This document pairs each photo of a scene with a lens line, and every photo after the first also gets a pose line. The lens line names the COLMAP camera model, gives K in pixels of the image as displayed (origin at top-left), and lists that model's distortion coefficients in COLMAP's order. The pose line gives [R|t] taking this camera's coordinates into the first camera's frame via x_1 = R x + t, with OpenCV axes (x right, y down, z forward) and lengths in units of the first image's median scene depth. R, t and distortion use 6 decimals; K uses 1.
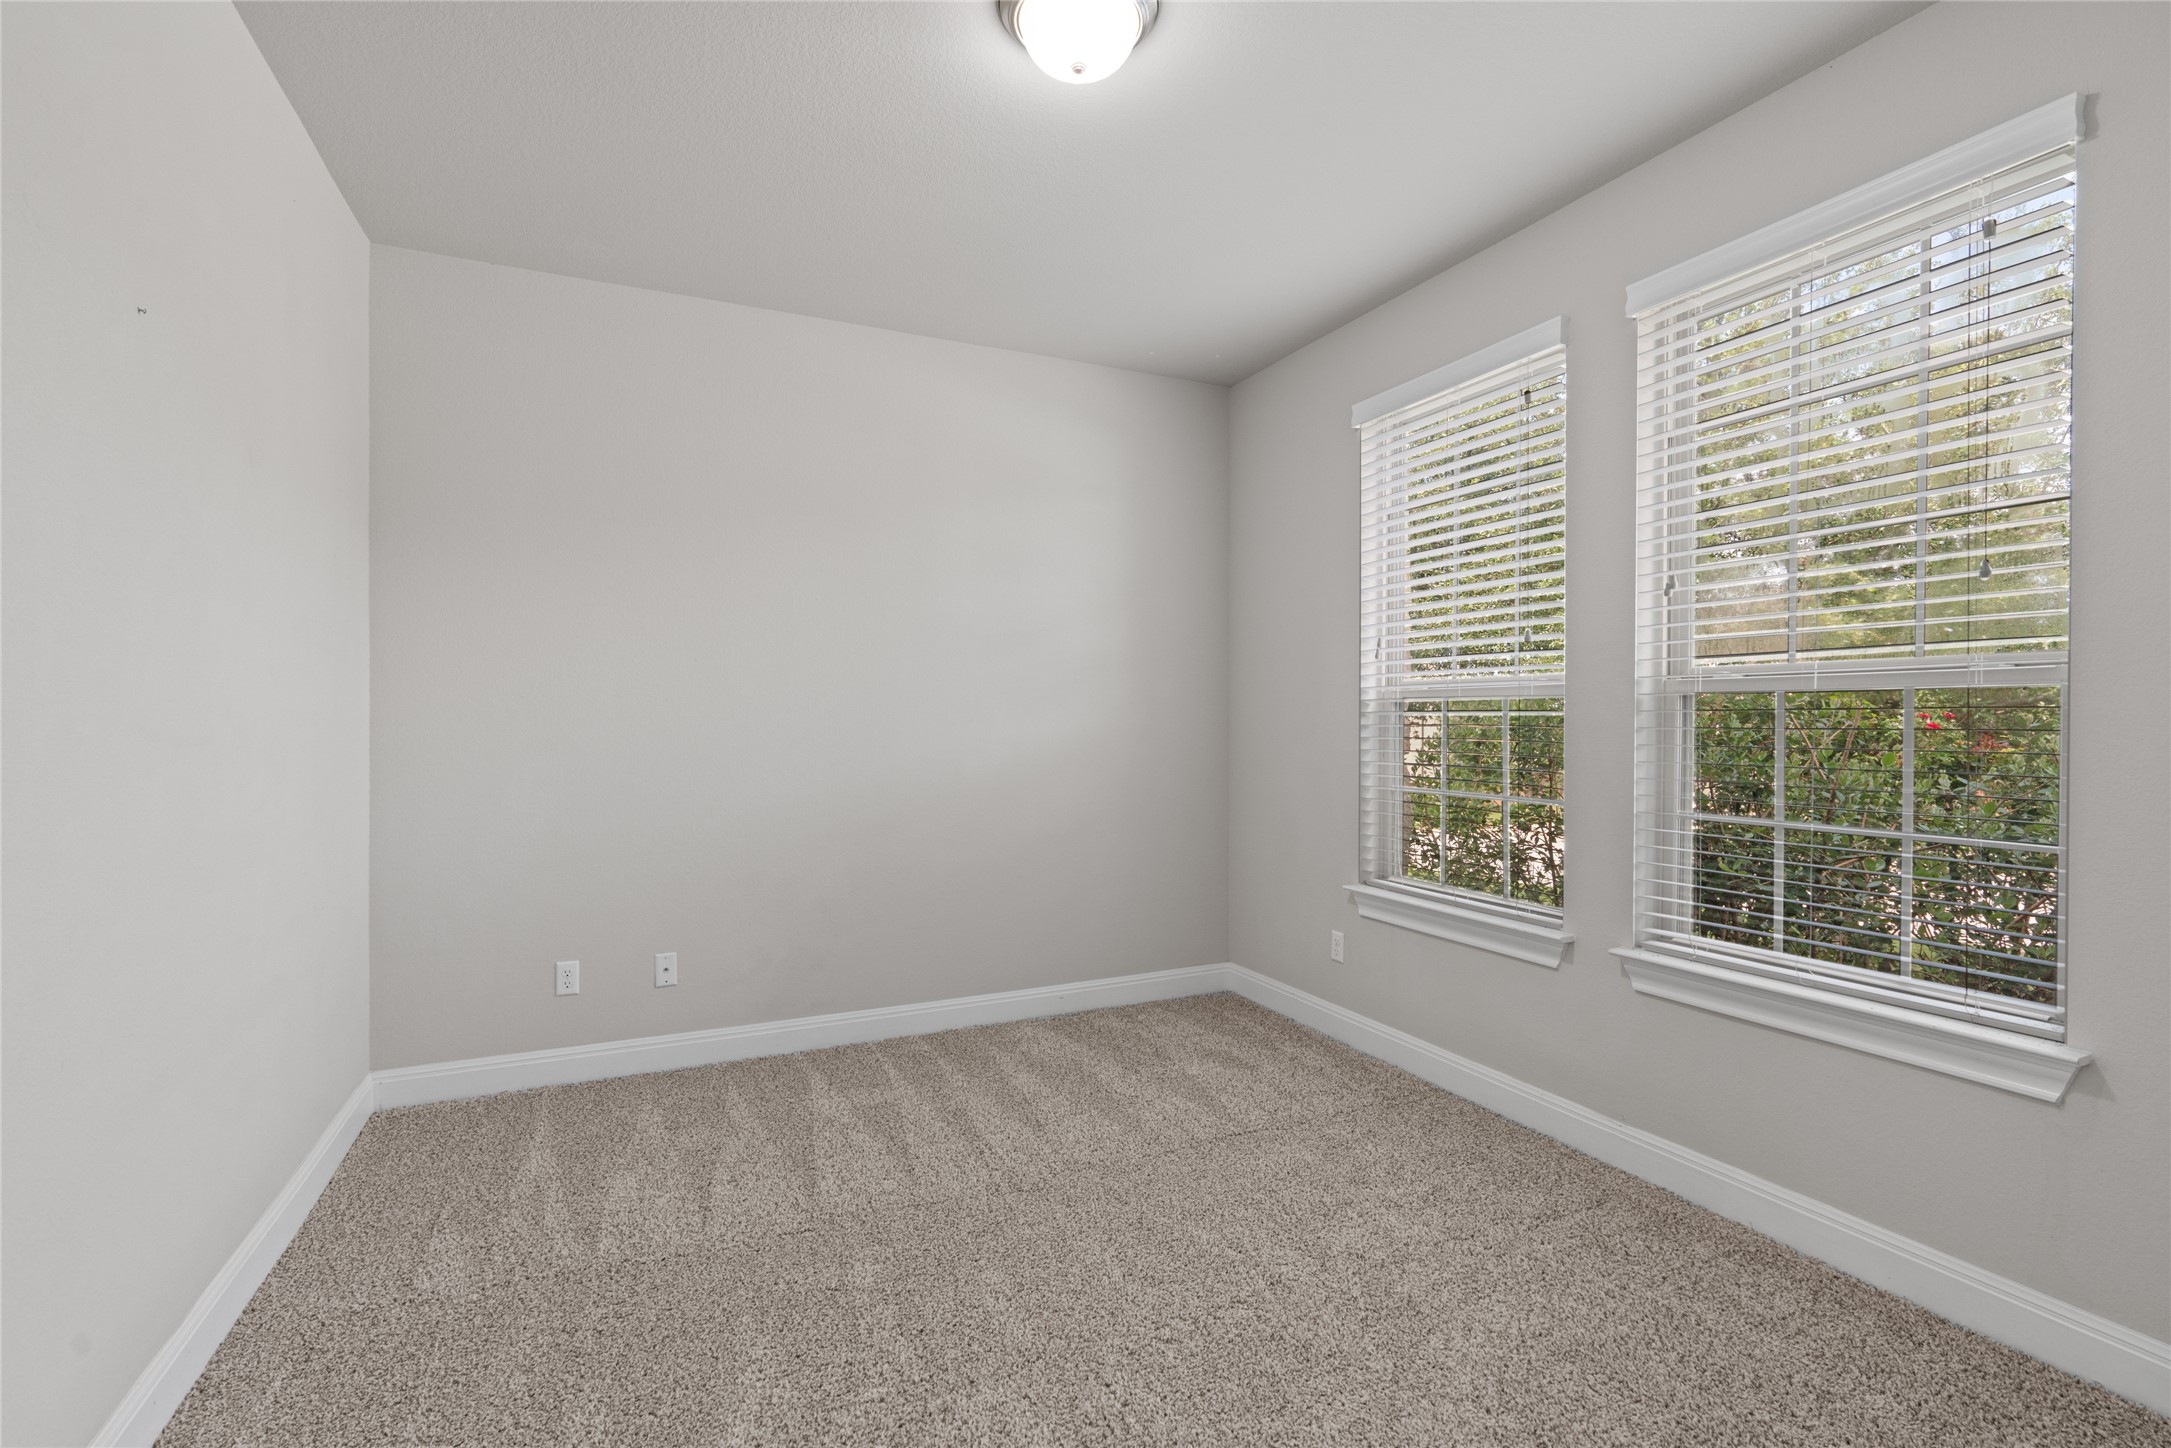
lens RADIAL K [[974.5, 0, 1090.9], [0, 974.5, 733.7], [0, 0, 1]] dist [-0.011126, 0.001015]
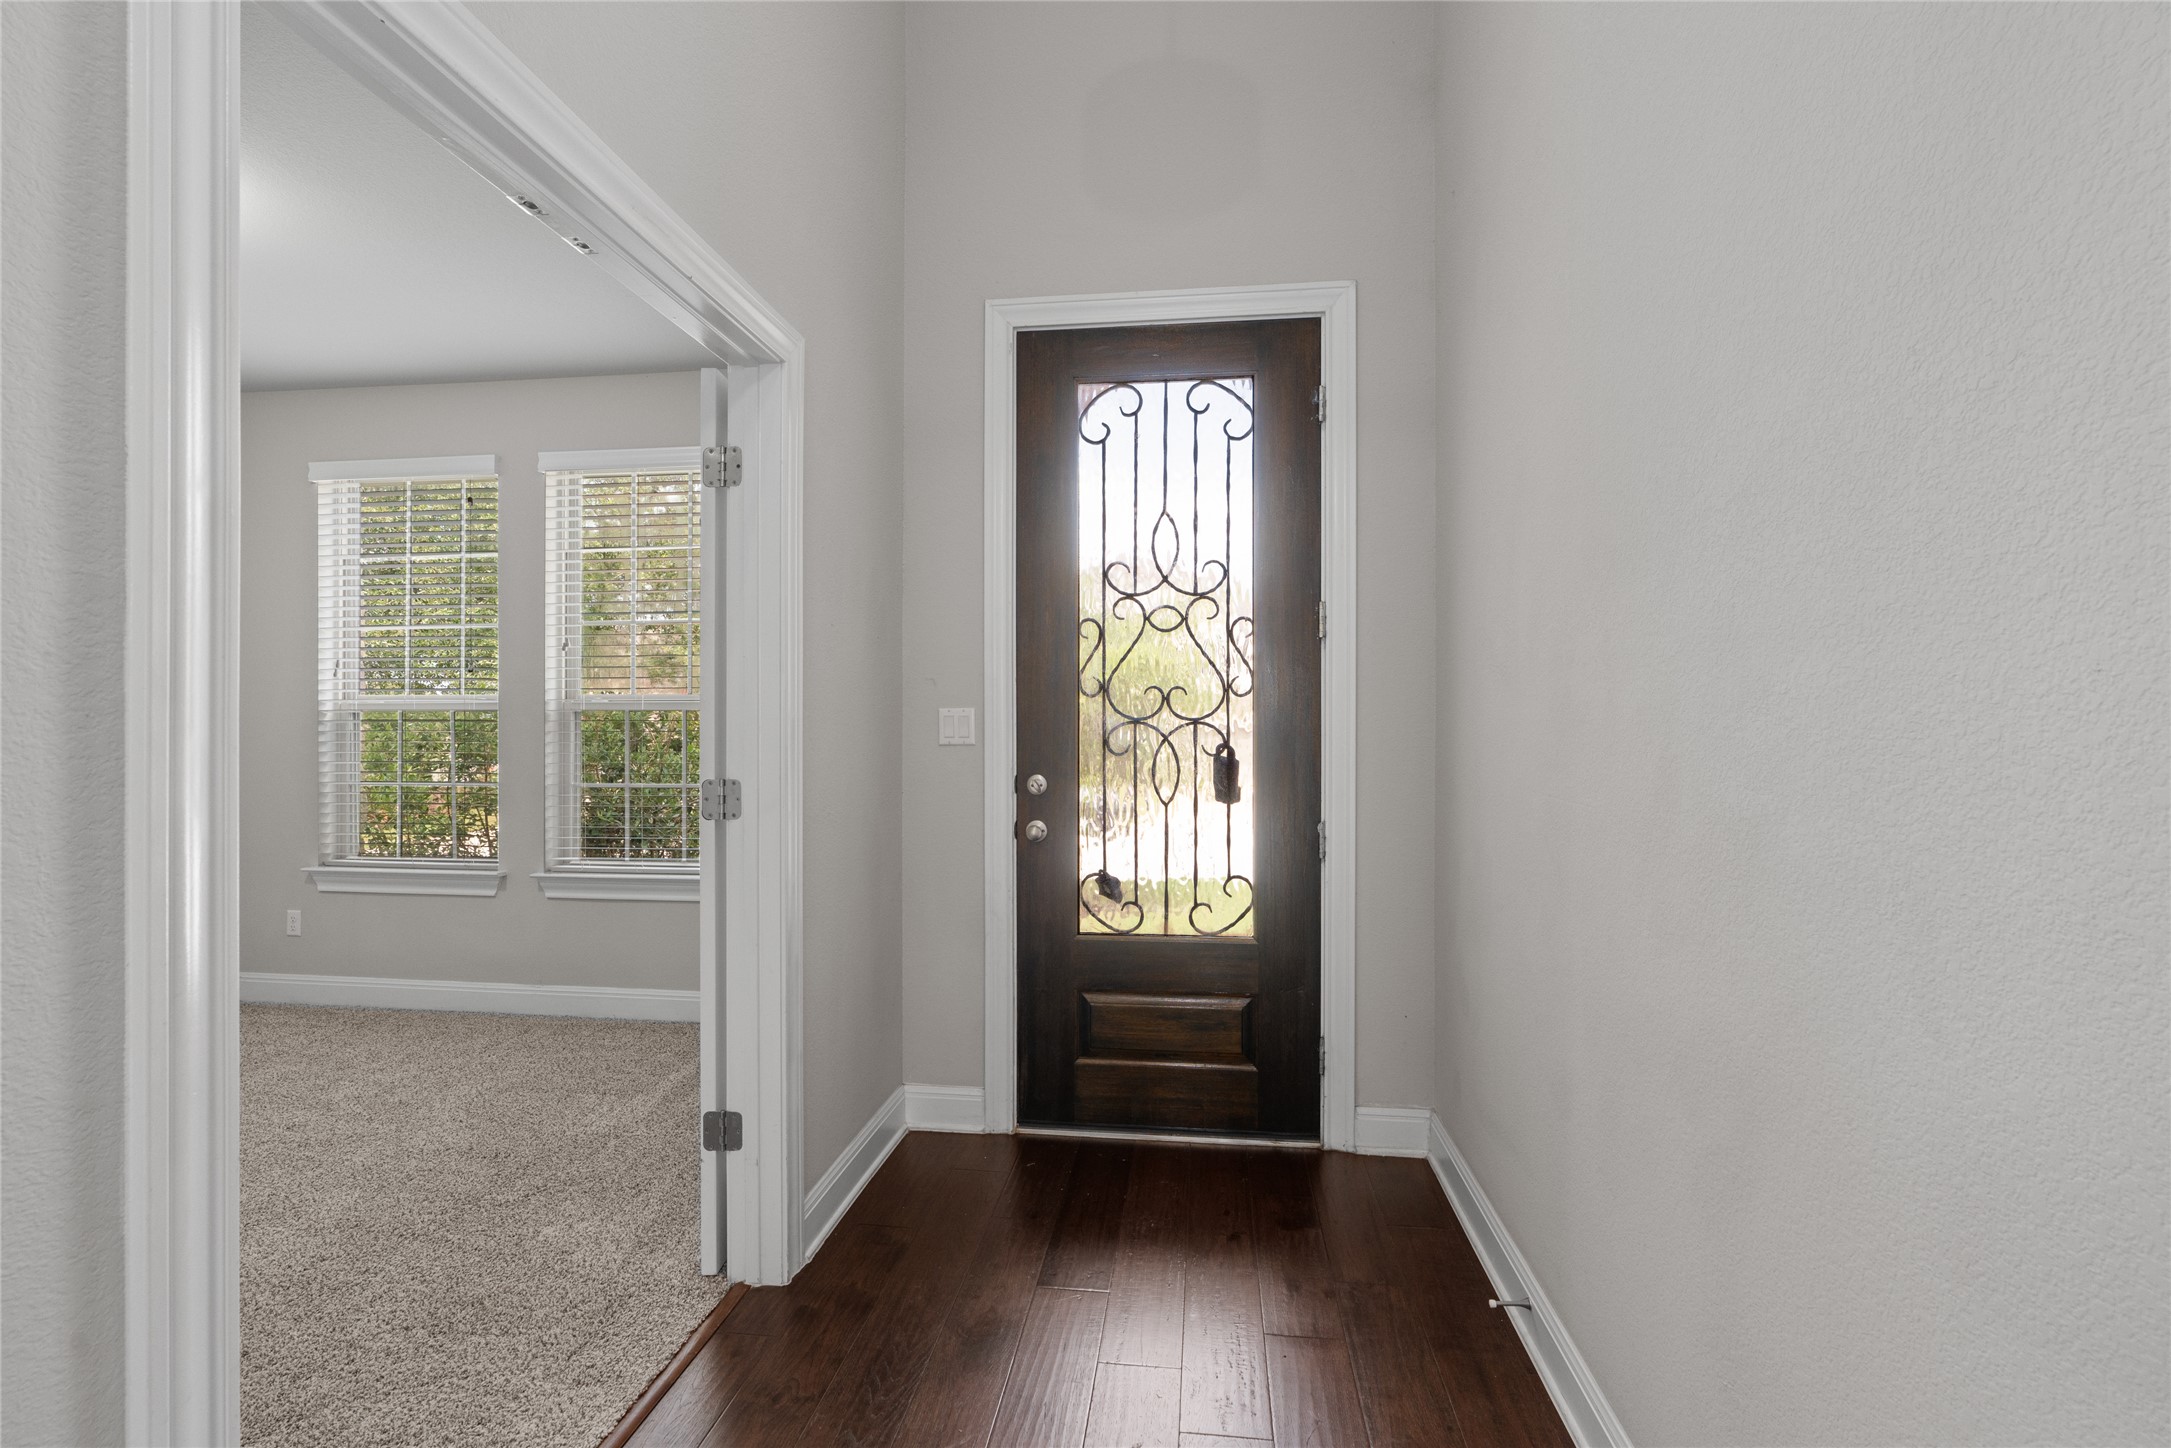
lens RADIAL K [[981.6, 0, 1086.2], [0, 981.6, 716.9], [0, 0, 1]] dist [-0.005427, 0.000853]
pose [[0.538828, 0.002908, 0.842411, -0.292616], [0.014679, 0.999810, -0.012841, 0.002957], [-0.842288, 0.019285, 0.538683, -0.567909]]
